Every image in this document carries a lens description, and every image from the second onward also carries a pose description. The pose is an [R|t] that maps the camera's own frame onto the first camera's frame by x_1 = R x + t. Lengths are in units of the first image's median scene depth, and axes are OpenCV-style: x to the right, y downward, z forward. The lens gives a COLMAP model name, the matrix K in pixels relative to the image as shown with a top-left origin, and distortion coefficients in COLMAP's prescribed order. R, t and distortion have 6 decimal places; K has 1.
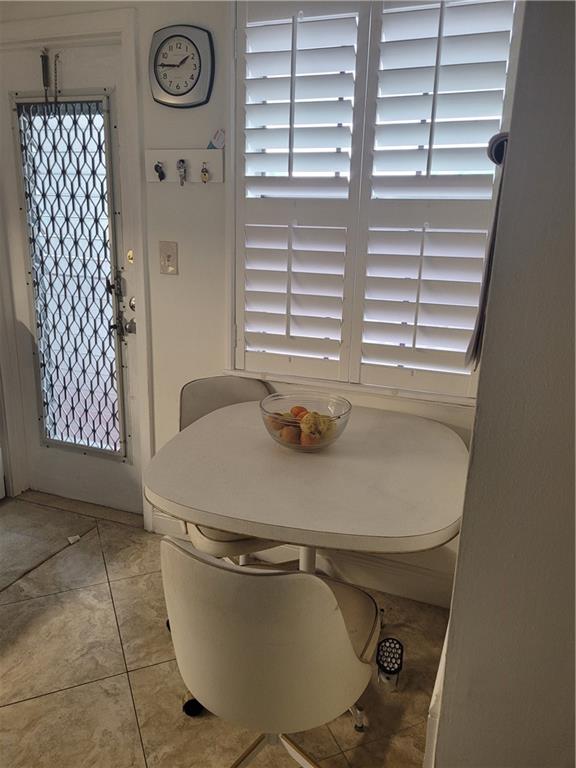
lens RADIAL K [[577.0, 0, 283.5], [0, 577.0, 377.9], [0, 0, 1]] dist [0.058959, -0.051420]
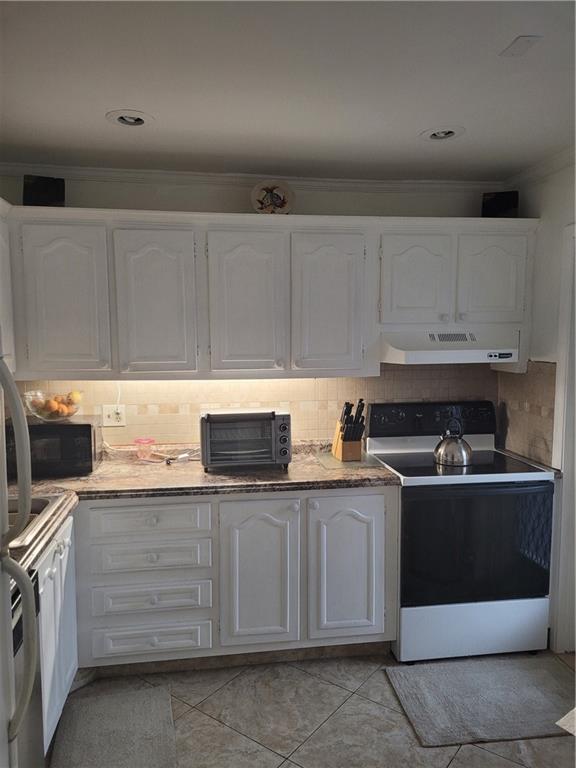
lens RADIAL K [[577.0, 0, 287.5], [0, 577.0, 390.9], [0, 0, 1]] dist [0.058959, -0.051420]
pose [[0.506406, 0.054783, -0.860553, 0.180464], [-0.211976, 0.975264, -0.062655, -0.092559], [0.835834, 0.214146, 0.505493, 0.023405]]
